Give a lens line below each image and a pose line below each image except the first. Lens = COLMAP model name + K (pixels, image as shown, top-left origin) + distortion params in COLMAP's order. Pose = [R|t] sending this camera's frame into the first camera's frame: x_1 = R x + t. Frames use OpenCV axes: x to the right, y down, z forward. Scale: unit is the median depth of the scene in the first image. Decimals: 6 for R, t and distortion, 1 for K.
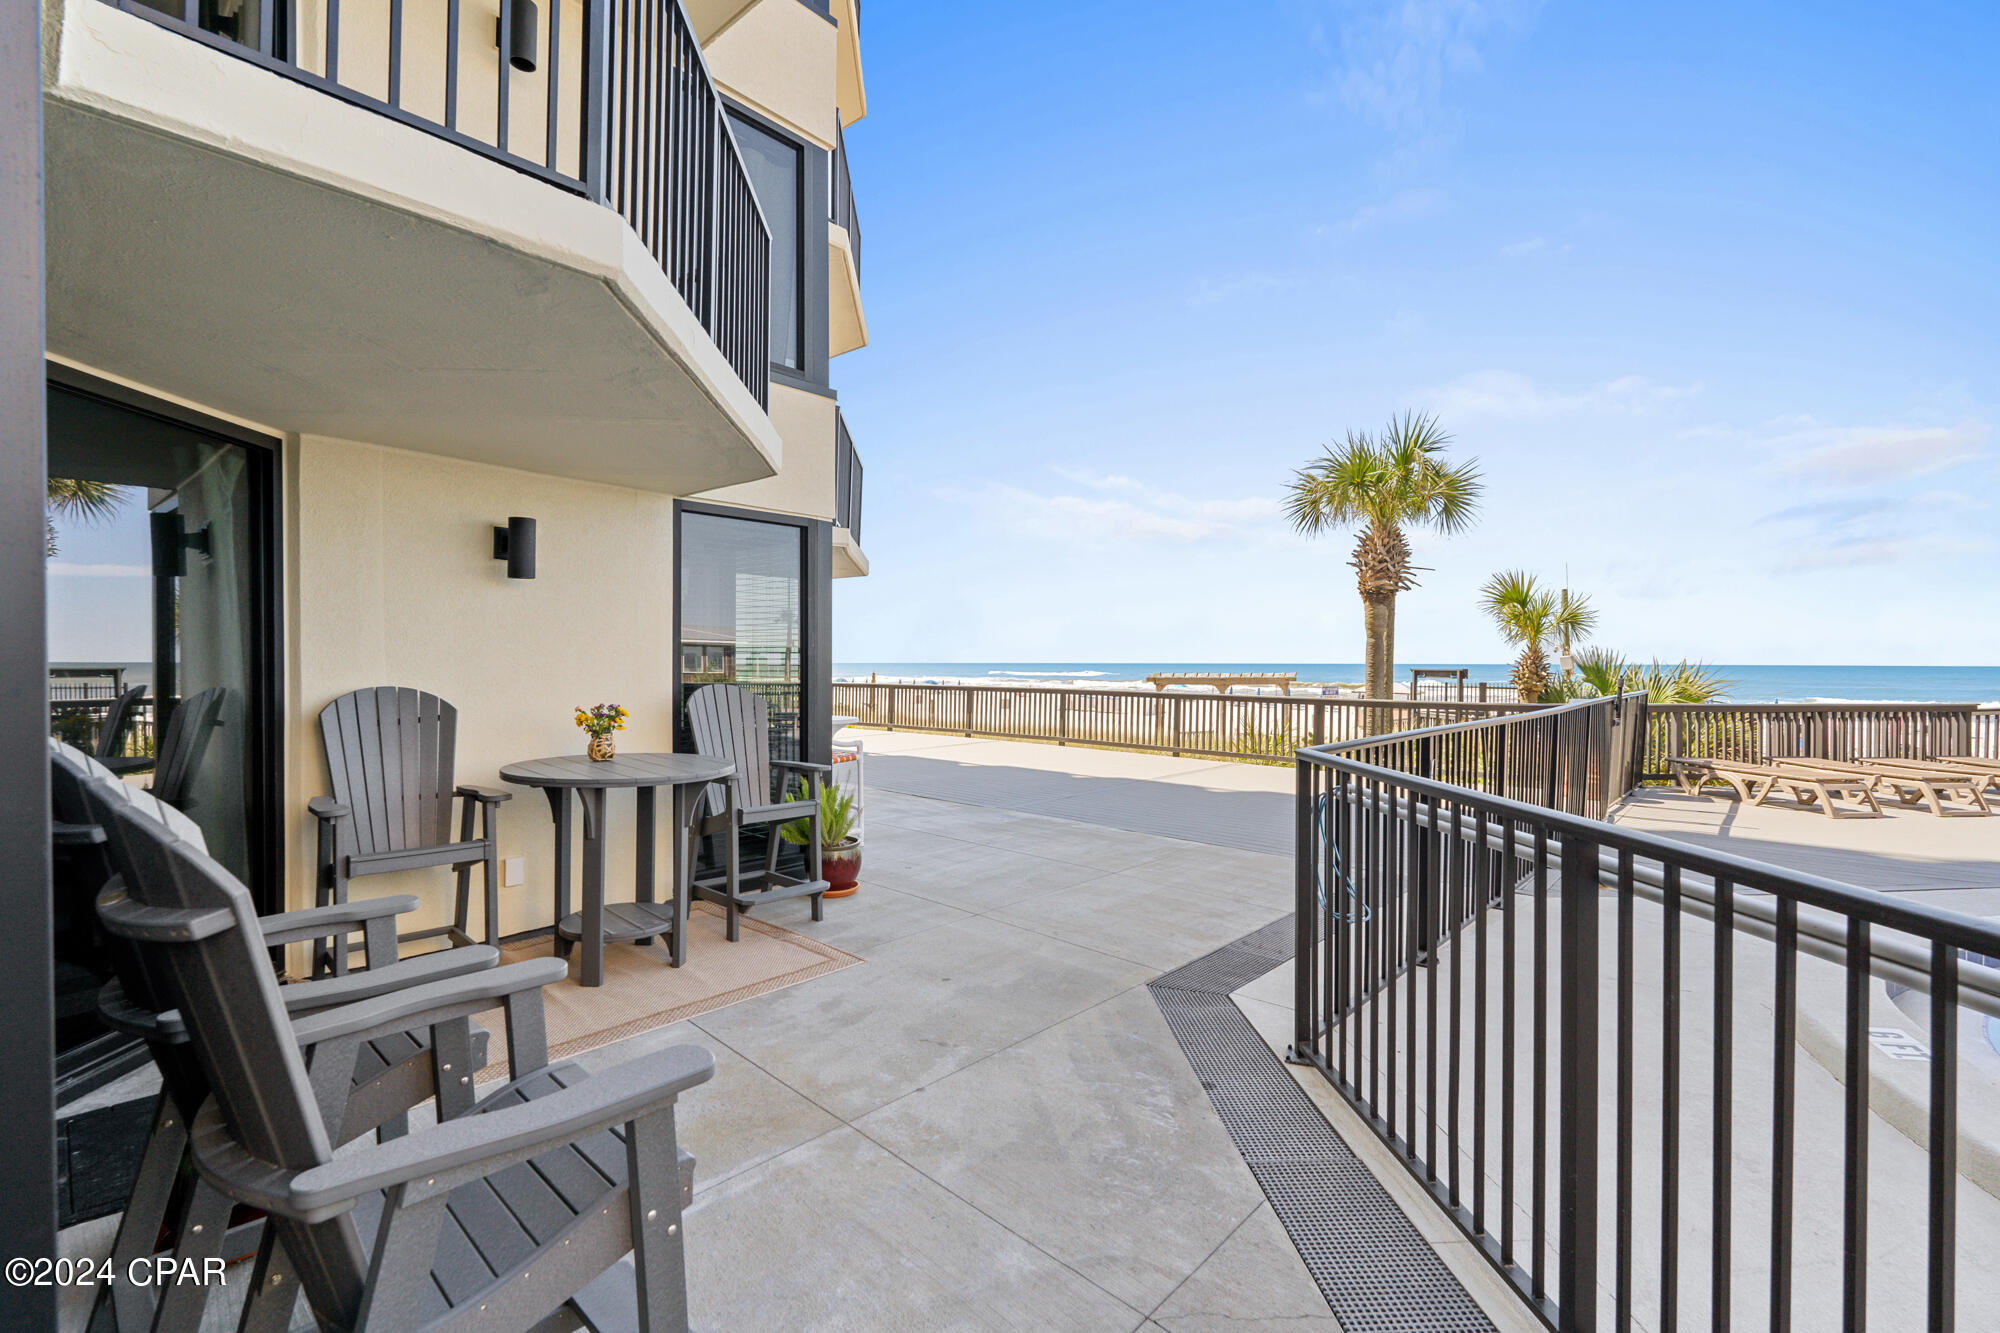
lens RADIAL K [[882.7, 0, 1008.2], [0, 882.7, 663.1], [0, 0, 1]] dist [-0.003208, -0.000512]
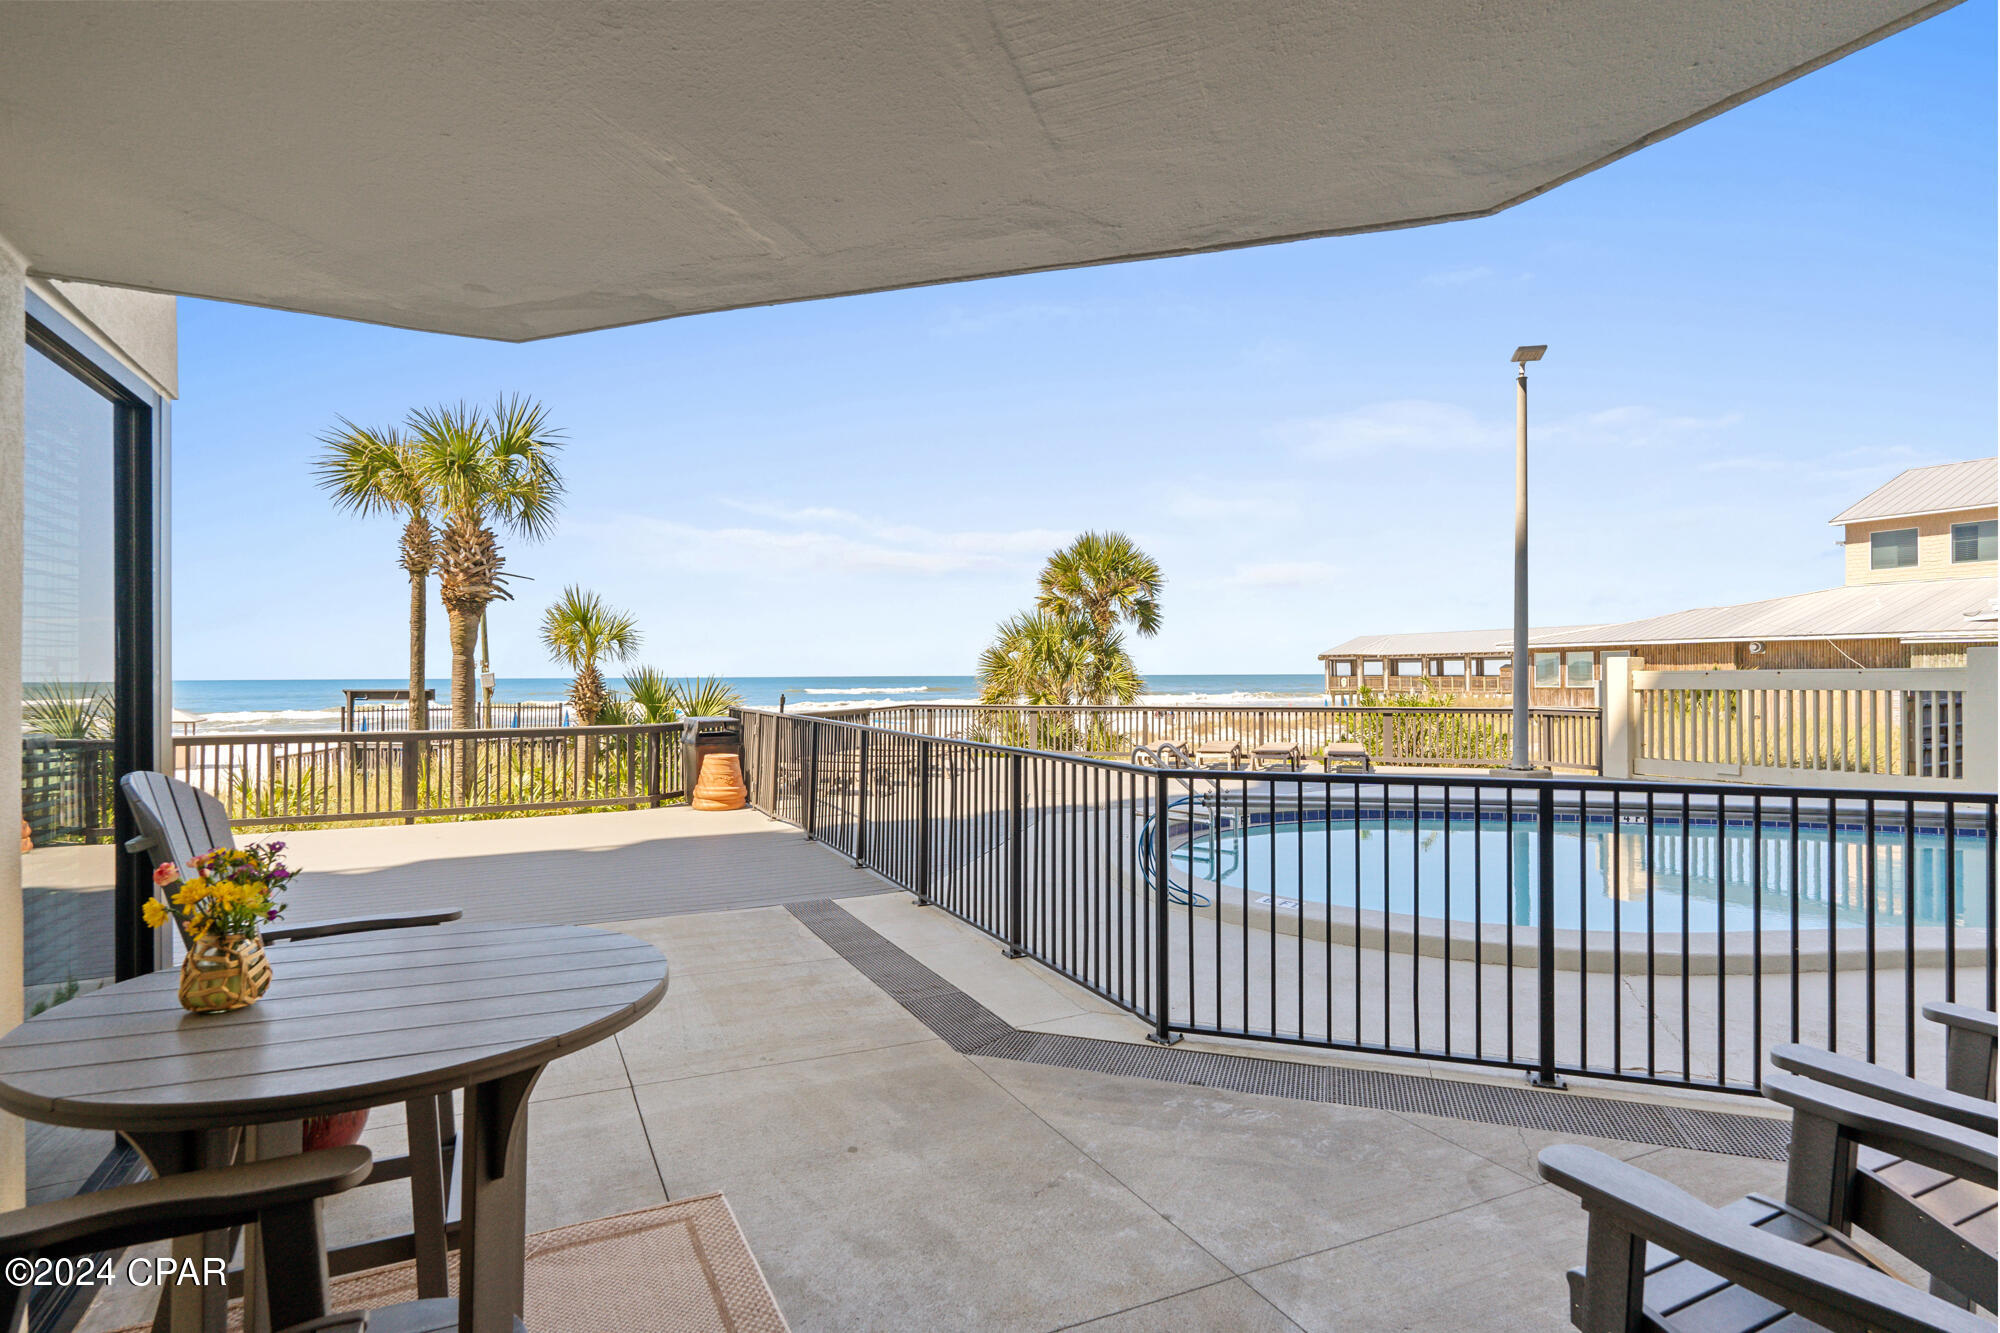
lens RADIAL K [[971.6, 0, 1002.0], [0, 971.6, 671.8], [0, 0, 1]] dist [-0.003633, -0.001687]
pose [[0.367843, -0.002752, 0.929884, -0.741487], [0.007596, 0.999971, -0.000045, -0.025306], [-0.929857, 0.007080, 0.367853, 0.589068]]
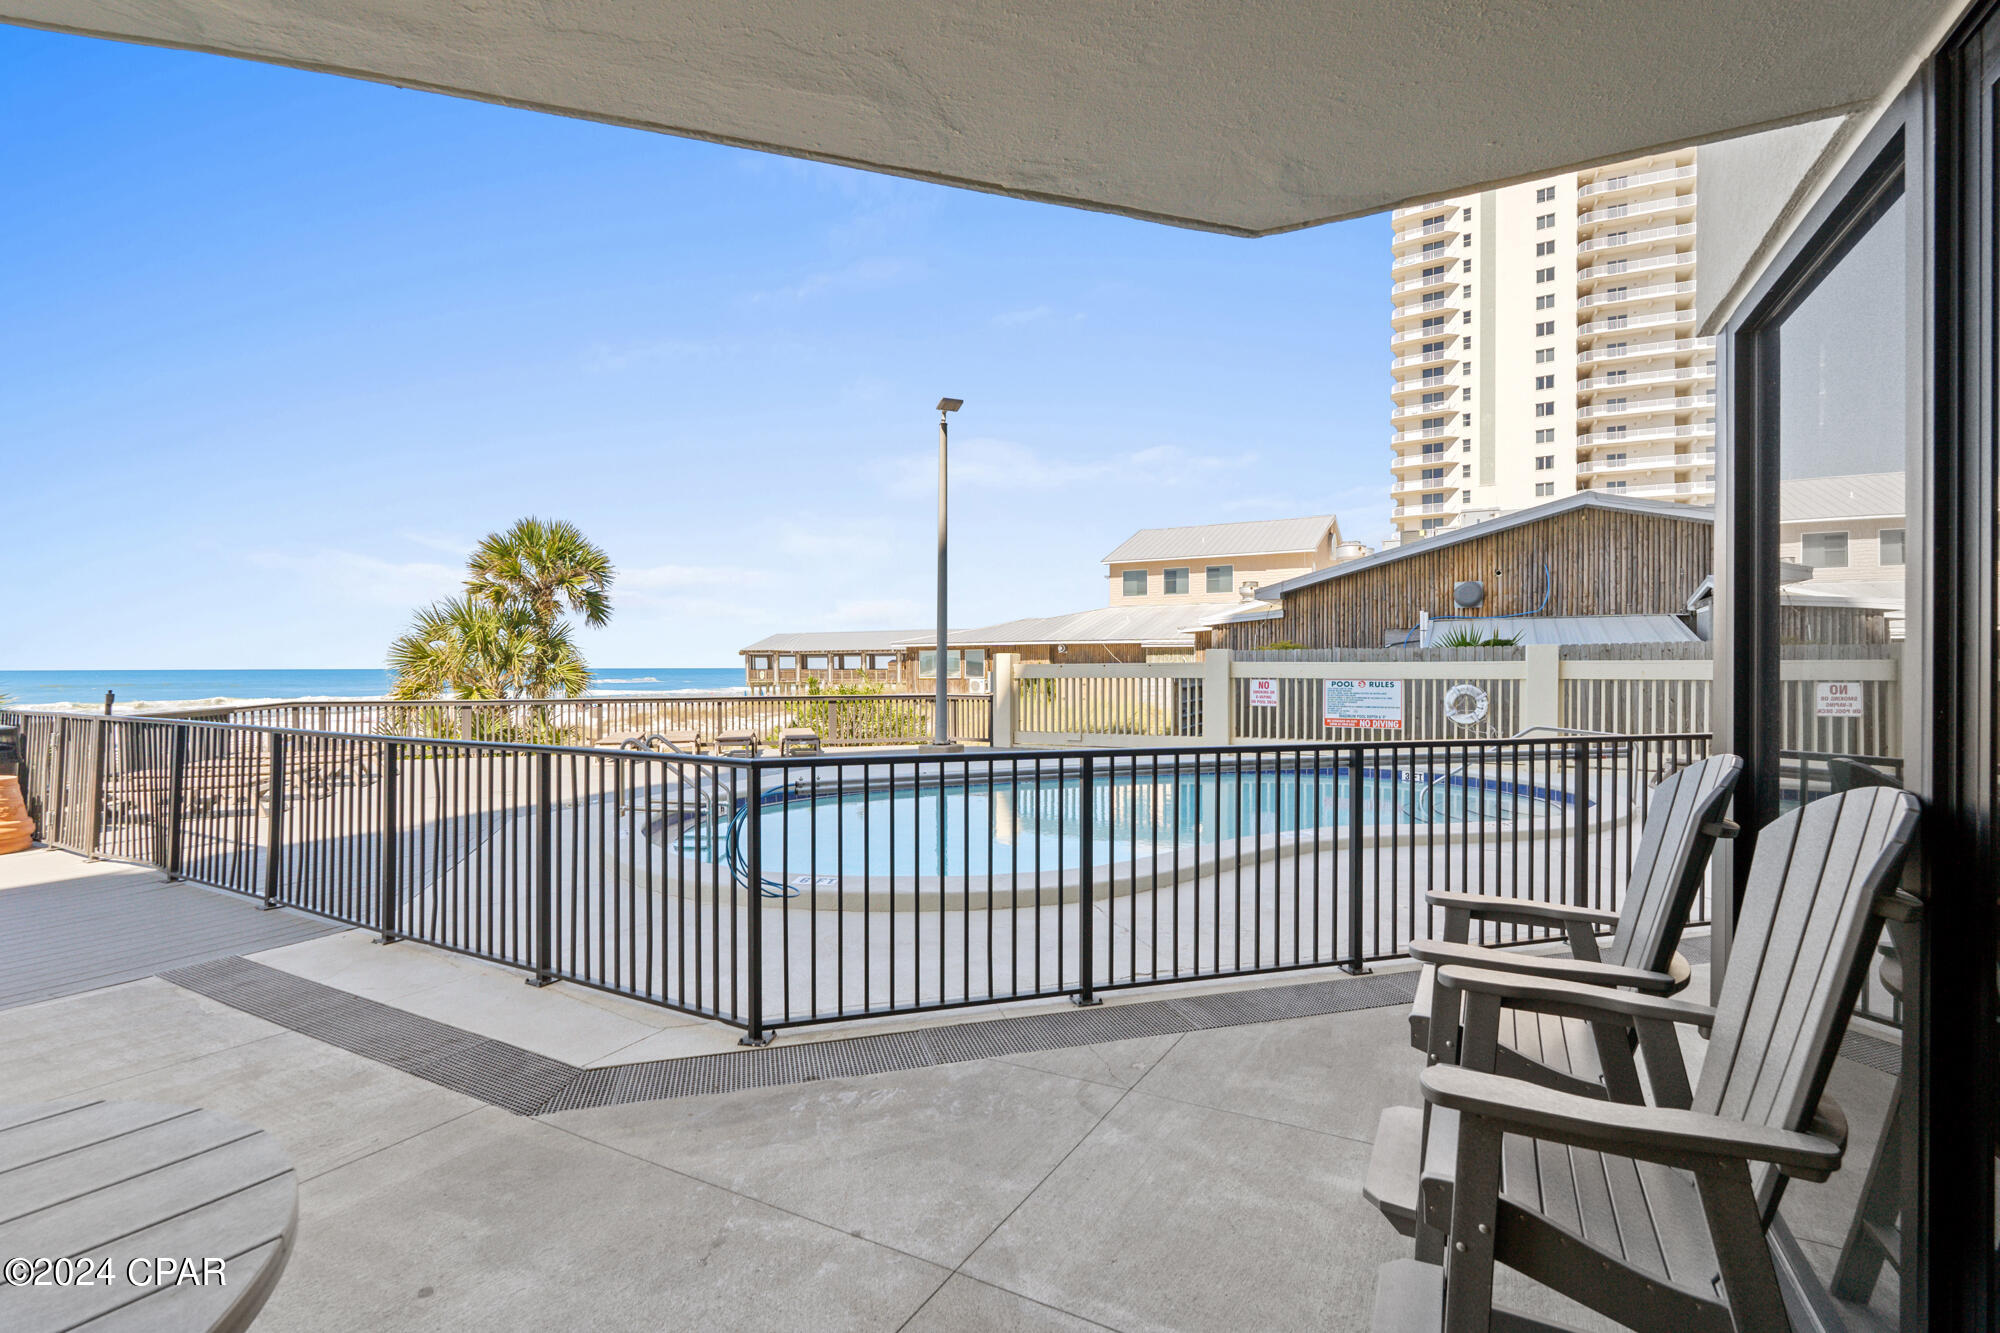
lens RADIAL K [[882.7, 0, 1001.1], [0, 882.7, 673.5], [0, 0, 1]] dist [-0.003208, -0.000512]
pose [[-0.232705, -0.010849, 0.972487, -0.651003], [0.003274, 0.999923, 0.011938, -0.018217], [-0.972542, 0.005962, -0.232652, 0.773432]]
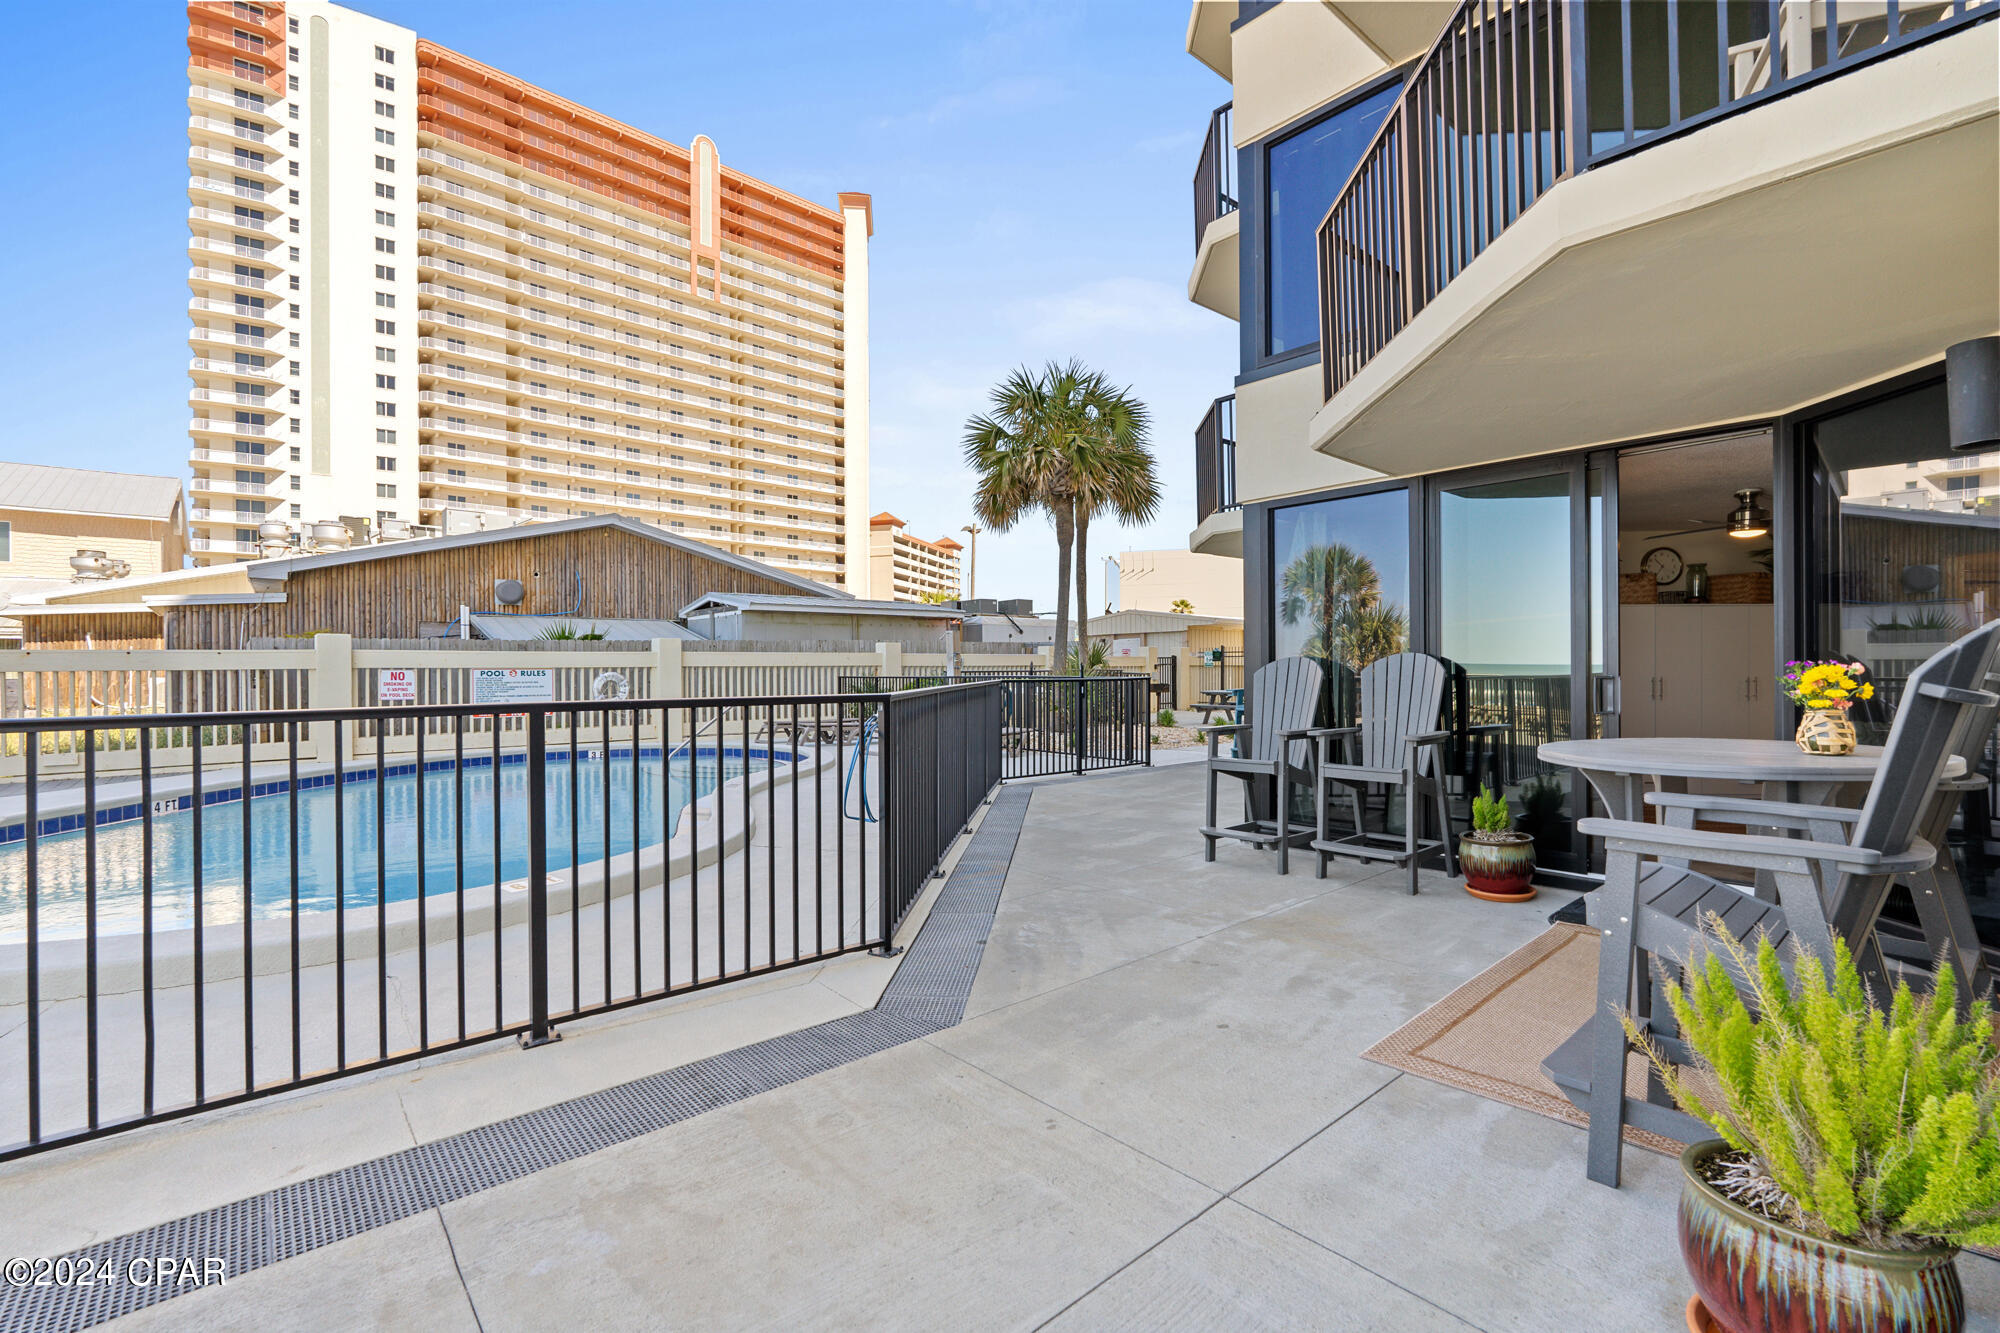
lens RADIAL K [[882.7, 0, 997.4], [0, 882.7, 662.9], [0, 0, 1]] dist [-0.003208, -0.000512]
pose [[-0.990890, 0.004696, 0.134594, 0.017863], [0.004180, 0.999983, -0.004111, 0.049421], [-0.134611, -0.003511, -0.990892, 1.748696]]
